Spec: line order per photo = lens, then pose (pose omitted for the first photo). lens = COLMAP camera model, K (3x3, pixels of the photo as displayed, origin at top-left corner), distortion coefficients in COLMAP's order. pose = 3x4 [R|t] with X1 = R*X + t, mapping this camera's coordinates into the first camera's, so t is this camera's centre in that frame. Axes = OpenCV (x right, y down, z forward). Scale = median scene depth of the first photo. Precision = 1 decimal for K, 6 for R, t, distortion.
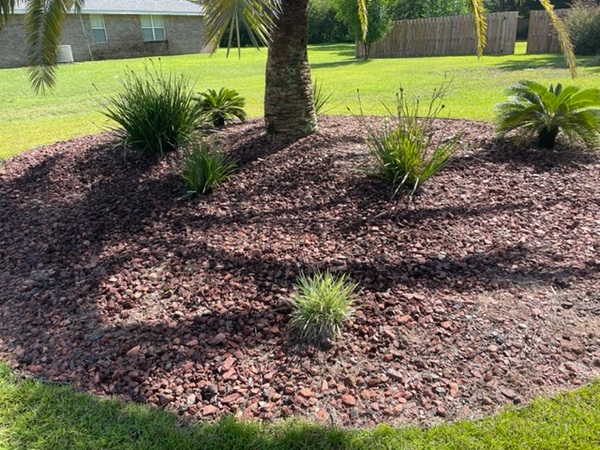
lens RADIAL K [[451.1, 0, 301.6], [0, 451.1, 218.2], [0, 0, 1]] dist [0.099339, -0.122463]
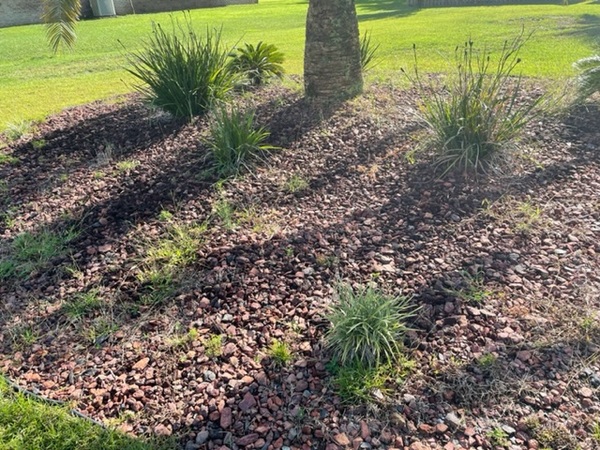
lens RADIAL K [[451.1, 0, 301.6], [0, 451.1, 218.2], [0, 0, 1]] dist [0.099339, -0.122463]
pose [[0.995648, 0.027309, -0.089100, 0.001057], [-0.018955, 0.995457, 0.093302, -0.045472], [0.091243, -0.091207, 0.991643, 0.139373]]
